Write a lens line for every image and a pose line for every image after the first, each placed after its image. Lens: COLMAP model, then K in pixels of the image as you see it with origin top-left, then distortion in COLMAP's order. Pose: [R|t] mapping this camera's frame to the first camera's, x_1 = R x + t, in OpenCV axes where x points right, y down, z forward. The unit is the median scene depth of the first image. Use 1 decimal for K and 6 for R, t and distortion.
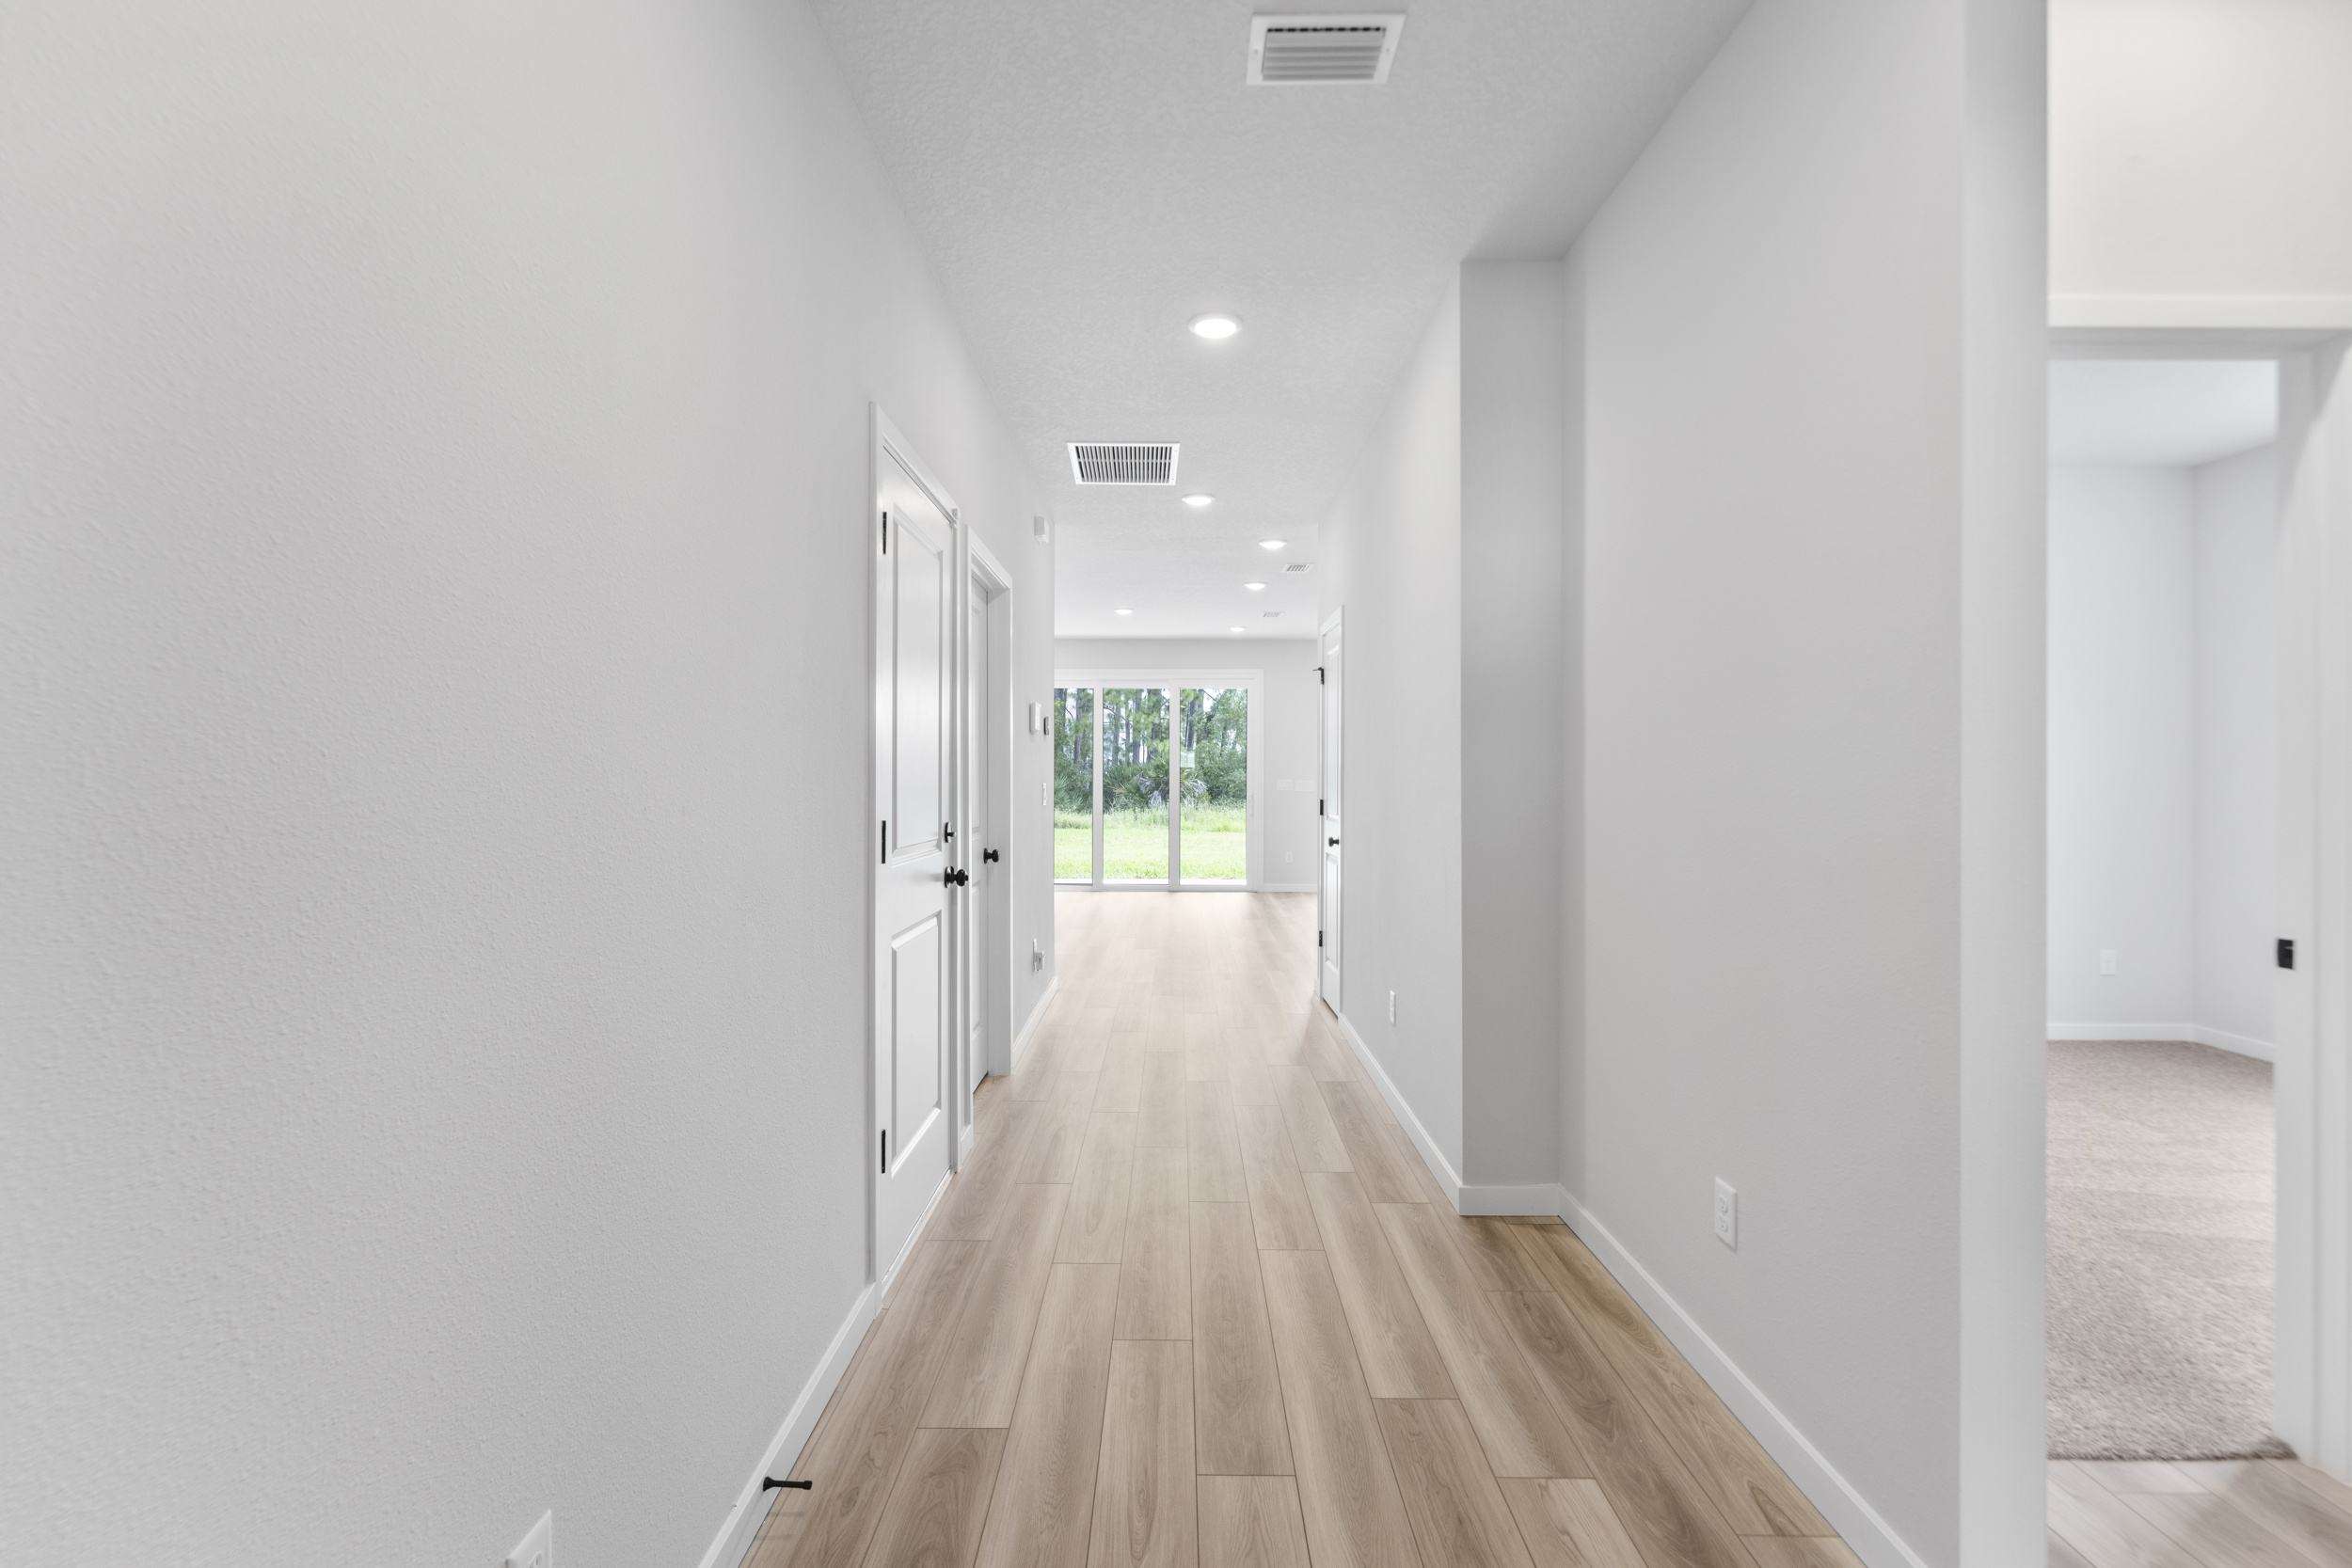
lens RADIAL K [[1045.4, 0, 1175.2], [0, 1045.4, 781.8], [0, 0, 1]] dist [0.003451, -0.001883]
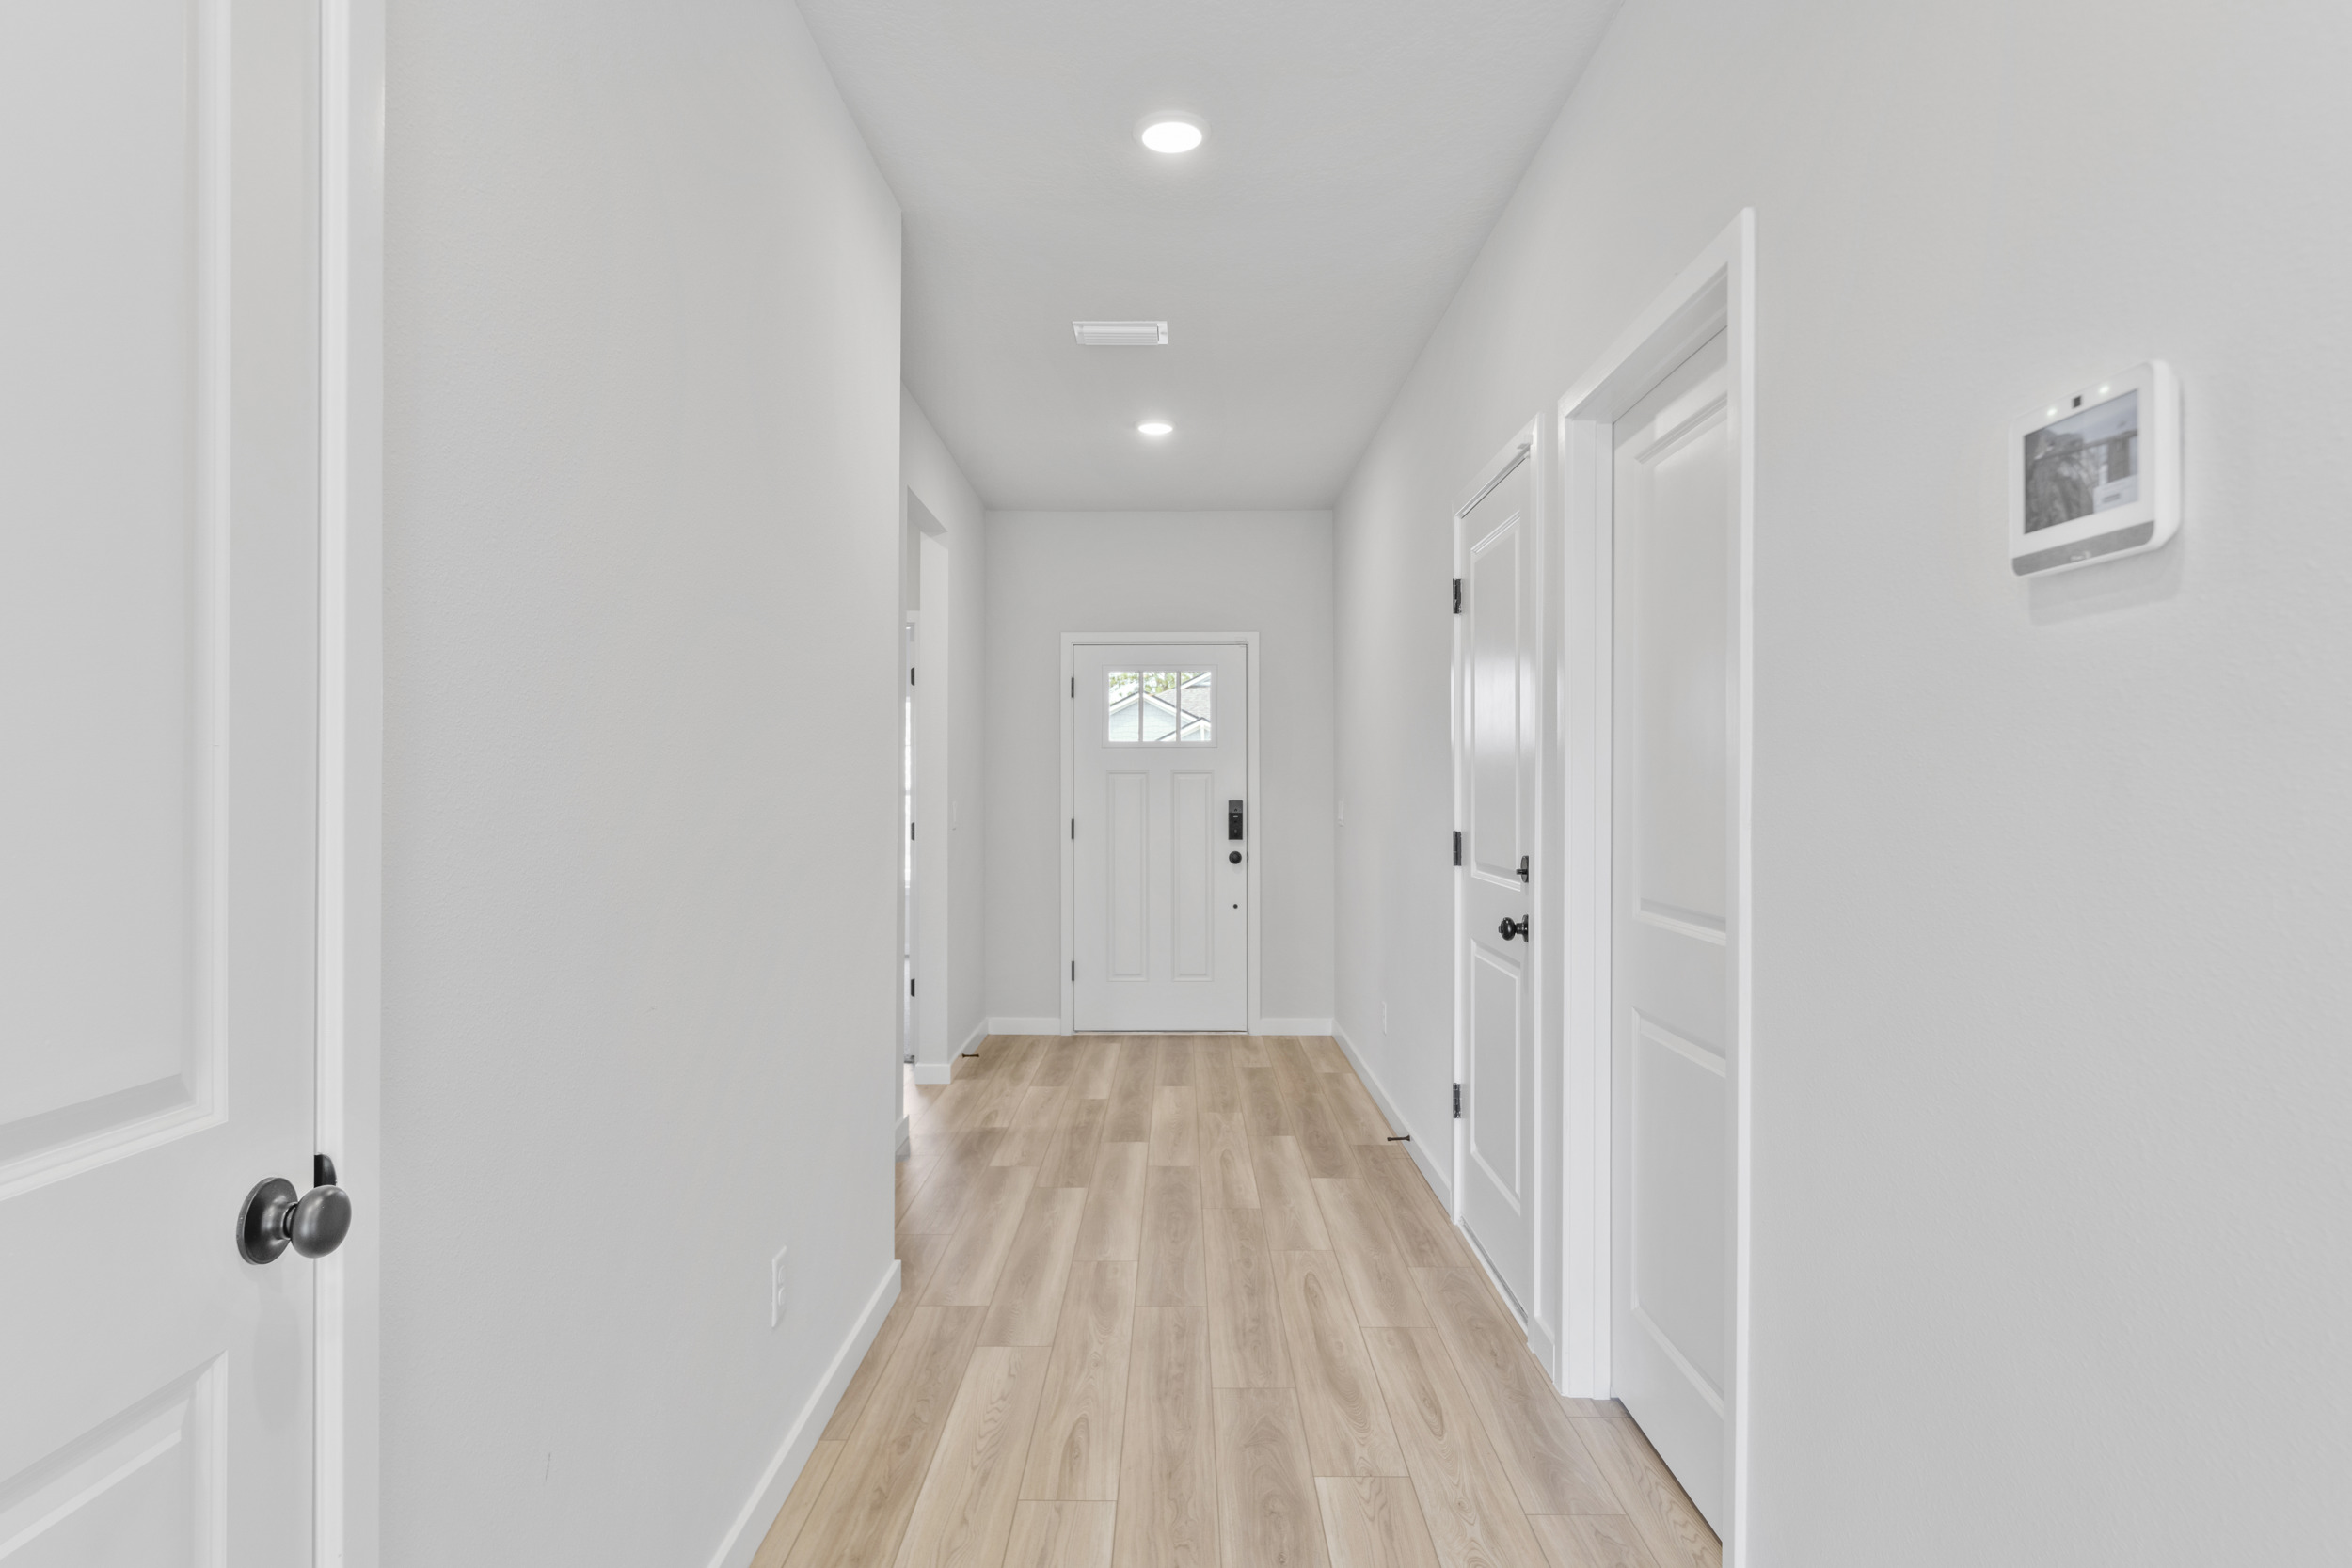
lens RADIAL K [[1220.3, 0, 1176.4], [0, 1220.3, 785.5], [0, 0, 1]] dist [-0.000011, -0.000001]
pose [[-0.999998, -0.001298, 0.001523, 0.042786], [-0.001301, 0.999998, -0.001817, -0.012140], [-0.001521, -0.001819, -0.999997, 2.283710]]
